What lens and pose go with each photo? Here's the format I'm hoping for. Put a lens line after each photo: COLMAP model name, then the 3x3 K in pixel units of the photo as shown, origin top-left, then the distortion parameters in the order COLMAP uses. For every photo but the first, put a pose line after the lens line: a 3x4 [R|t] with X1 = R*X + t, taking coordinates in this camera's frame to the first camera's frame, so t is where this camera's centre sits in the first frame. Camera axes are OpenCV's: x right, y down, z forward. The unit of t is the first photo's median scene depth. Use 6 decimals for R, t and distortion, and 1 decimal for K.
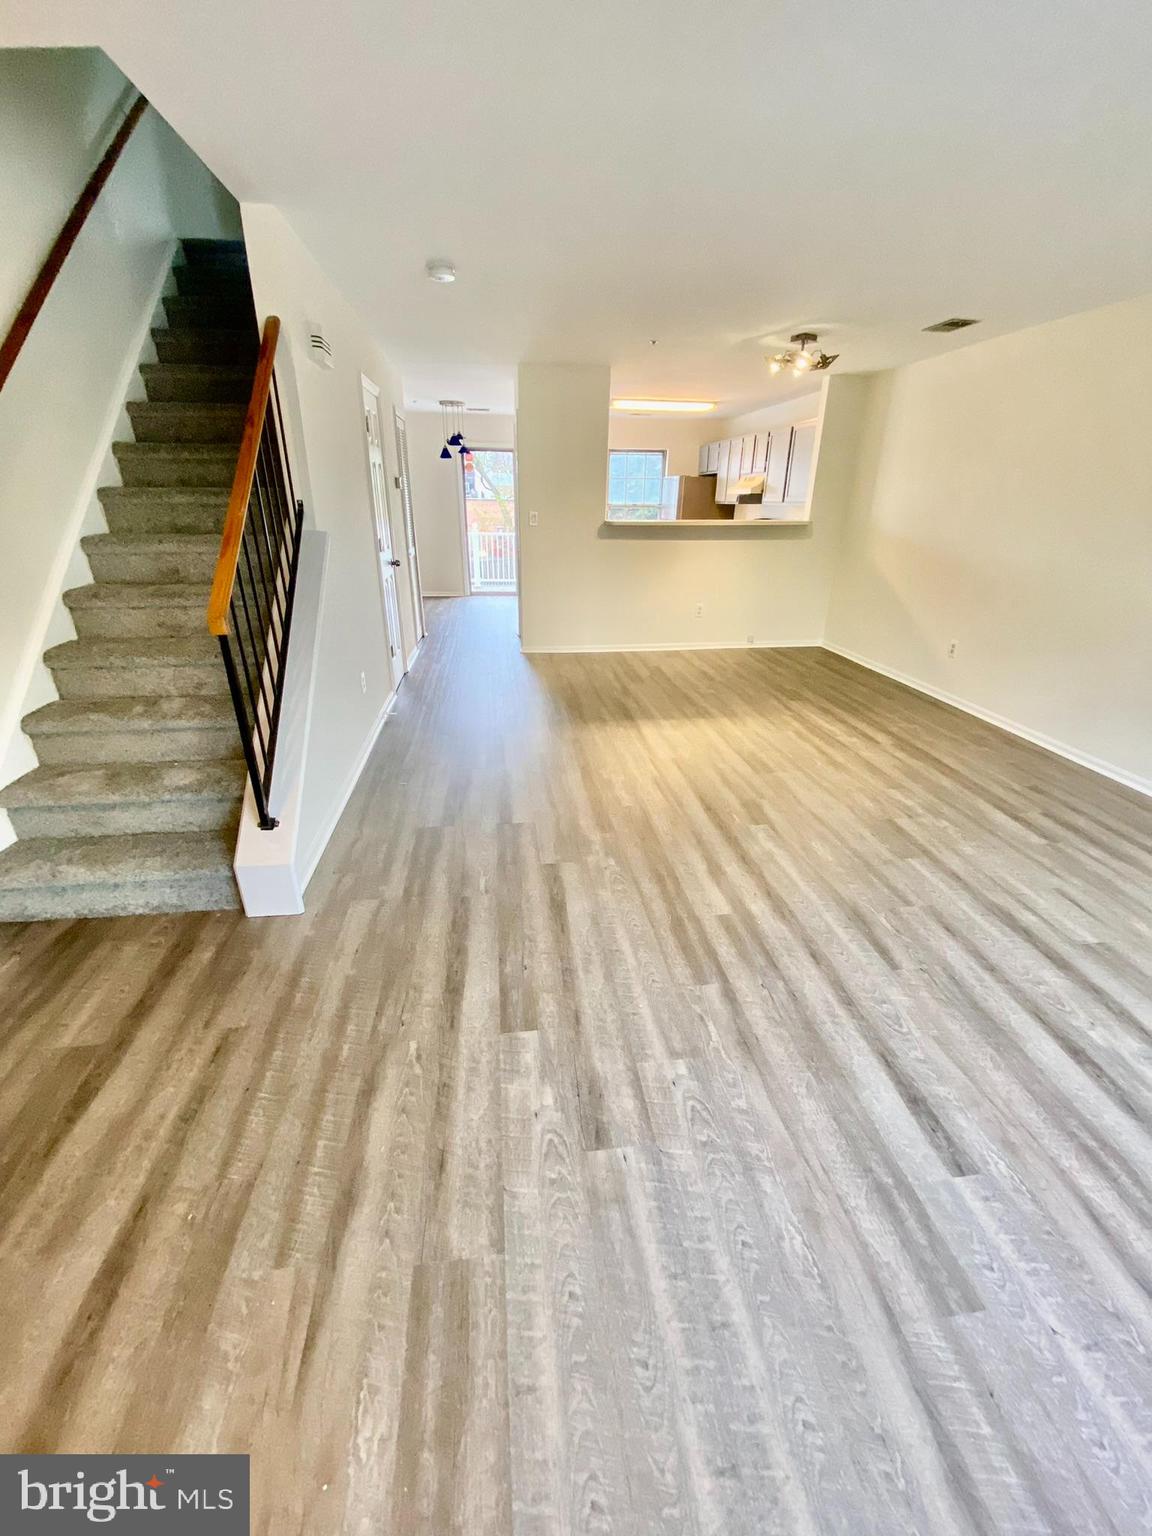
lens RADIAL K [[615.7, 0, 576.0], [0, 615.7, 768.0], [0, 0, 1]] dist [0.017806, -0.018367]
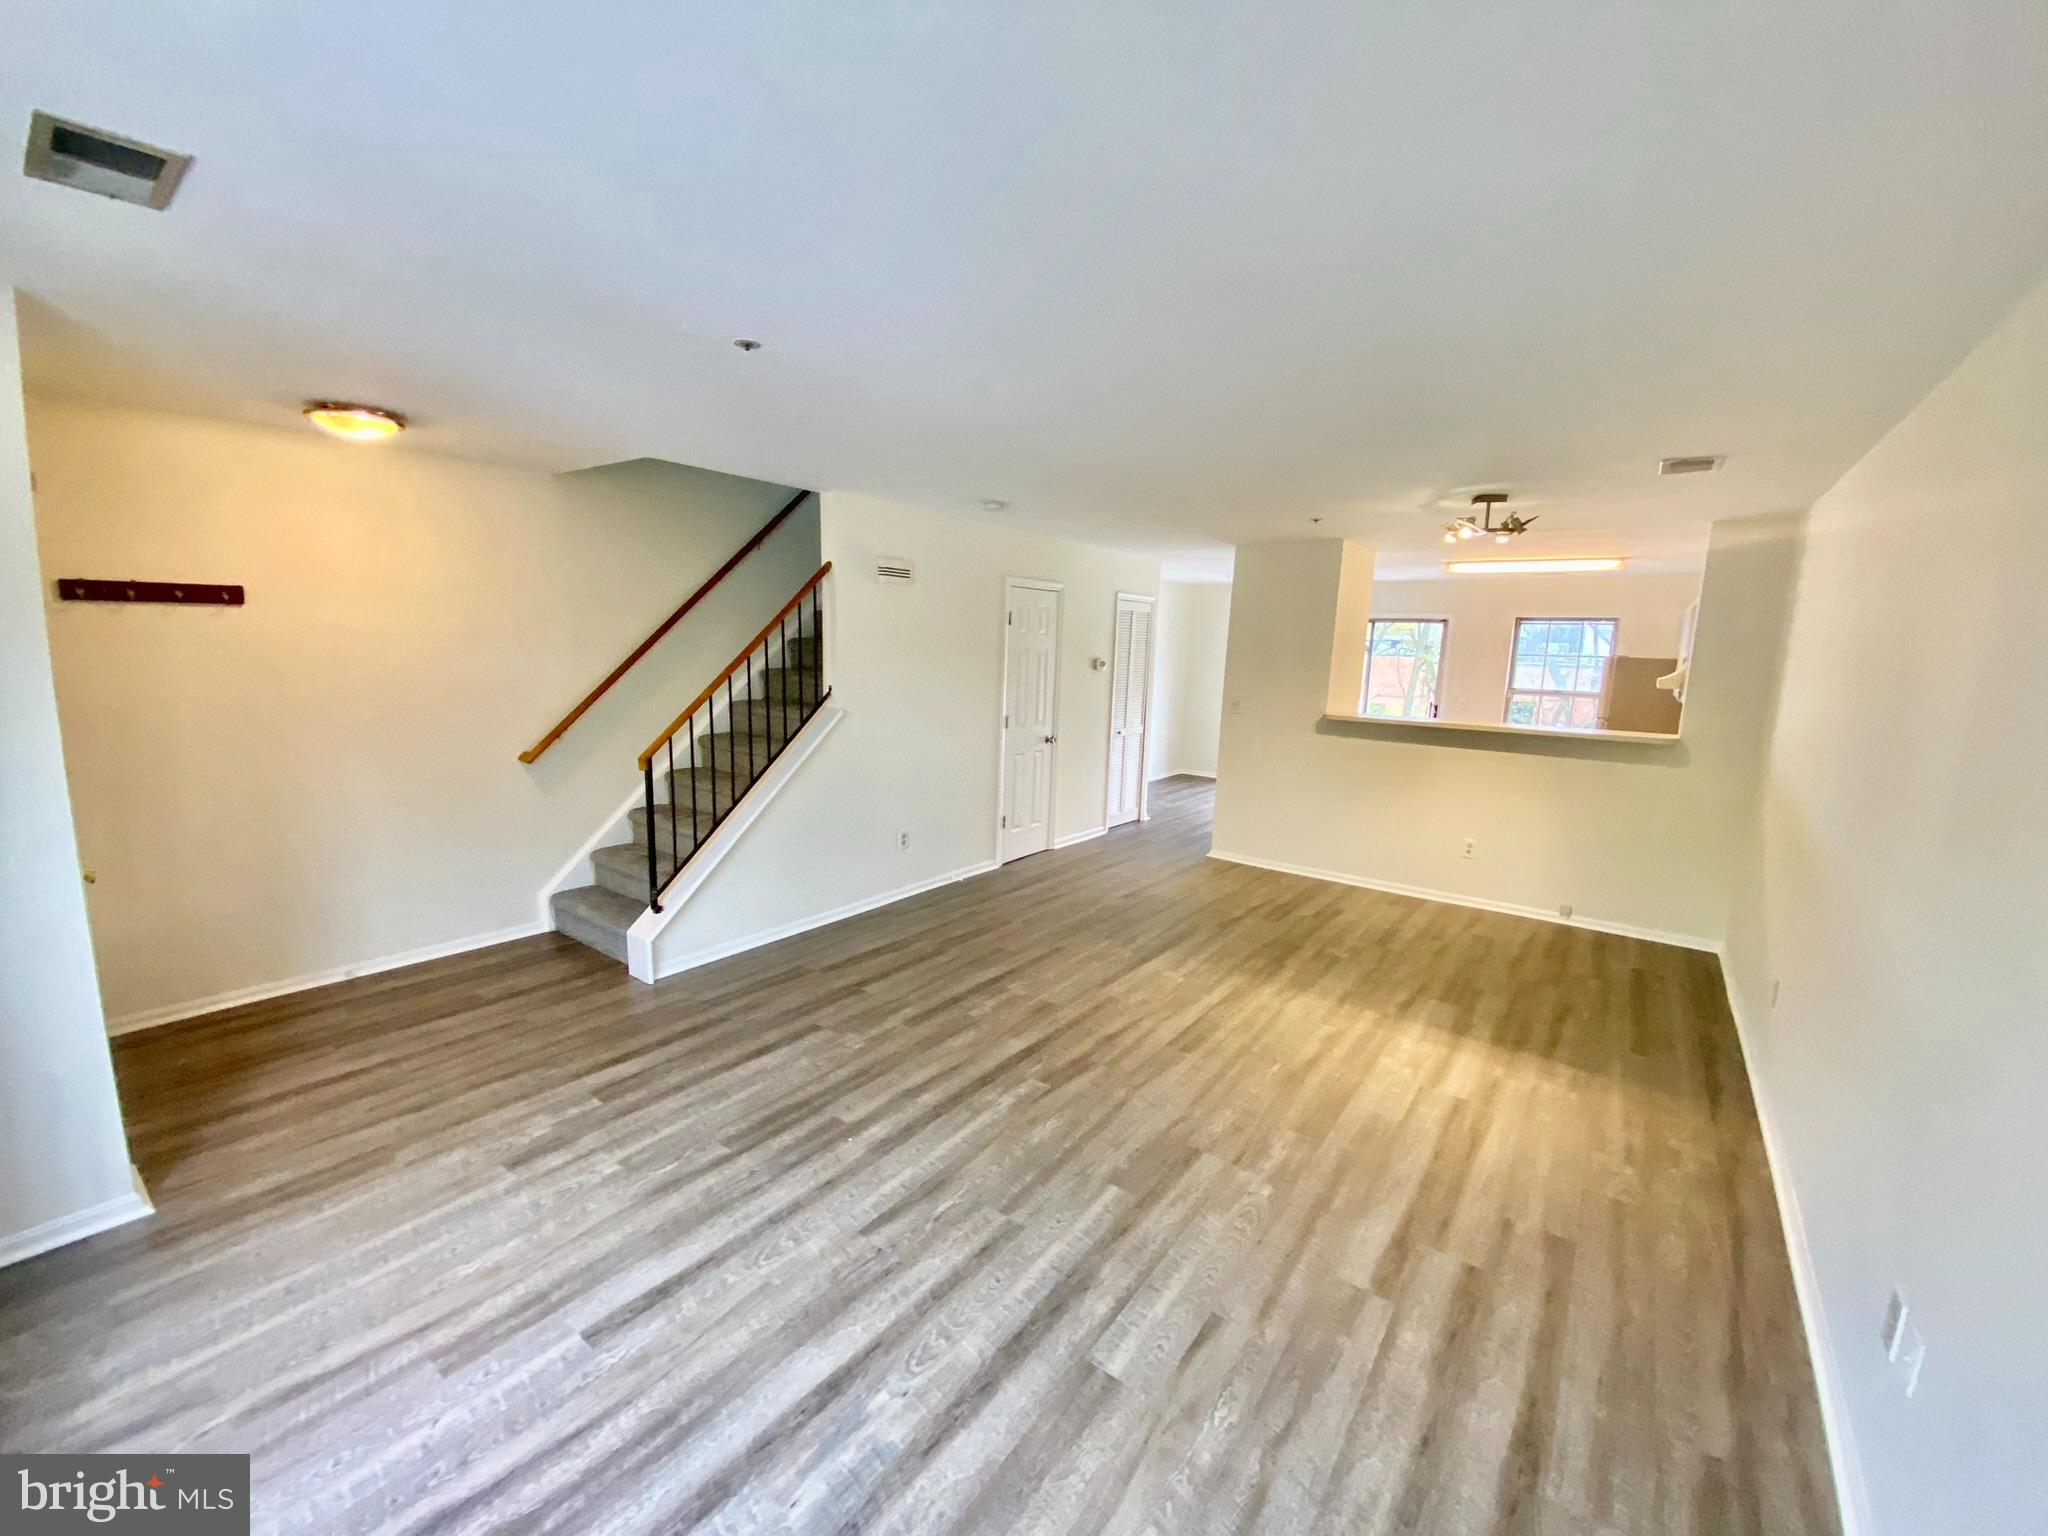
lens RADIAL K [[821.0, 0, 1022.1], [0, 821.0, 775.3], [0, 0, 1]] dist [0.017806, -0.018367]
pose [[0.722059, 0.121002, -0.681168, 1.268021], [-0.298807, 0.942561, -0.149308, -0.155320], [0.623976, 0.311346, 0.716741, 0.111881]]
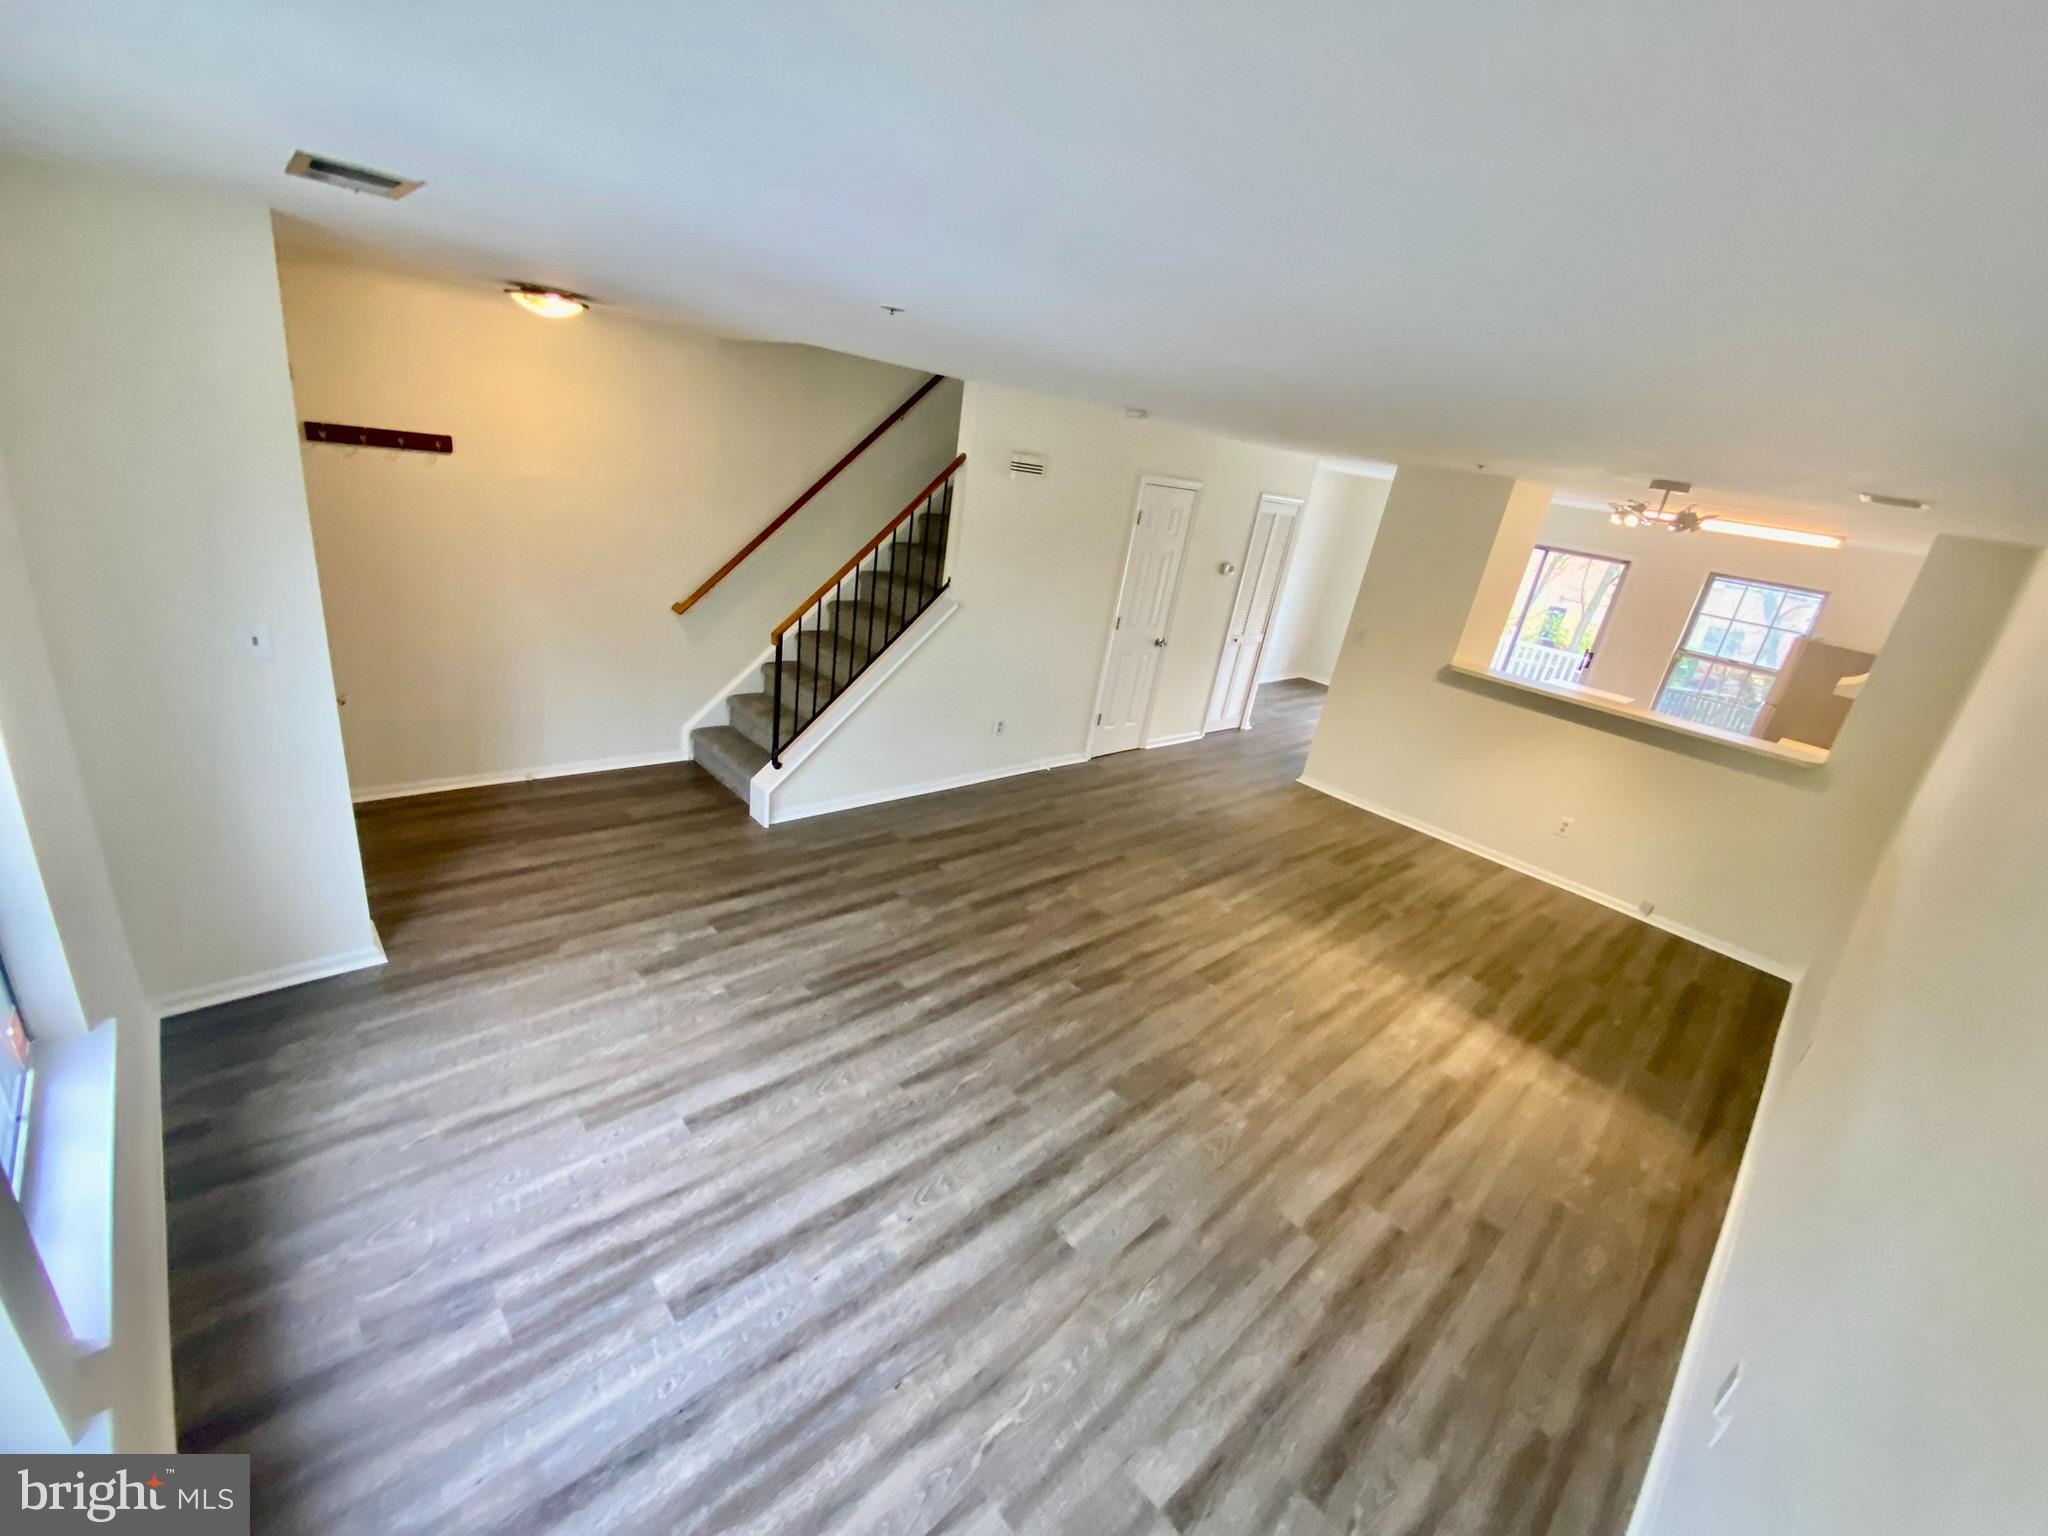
lens RADIAL K [[821.0, 0, 1022.1], [0, 821.0, 775.3], [0, 0, 1]] dist [0.017806, -0.018367]
pose [[0.582088, 0.364671, -0.726766, 1.355851], [-0.452149, 0.888030, 0.083450, -0.335345], [0.675822, 0.280031, 0.681797, 0.022024]]
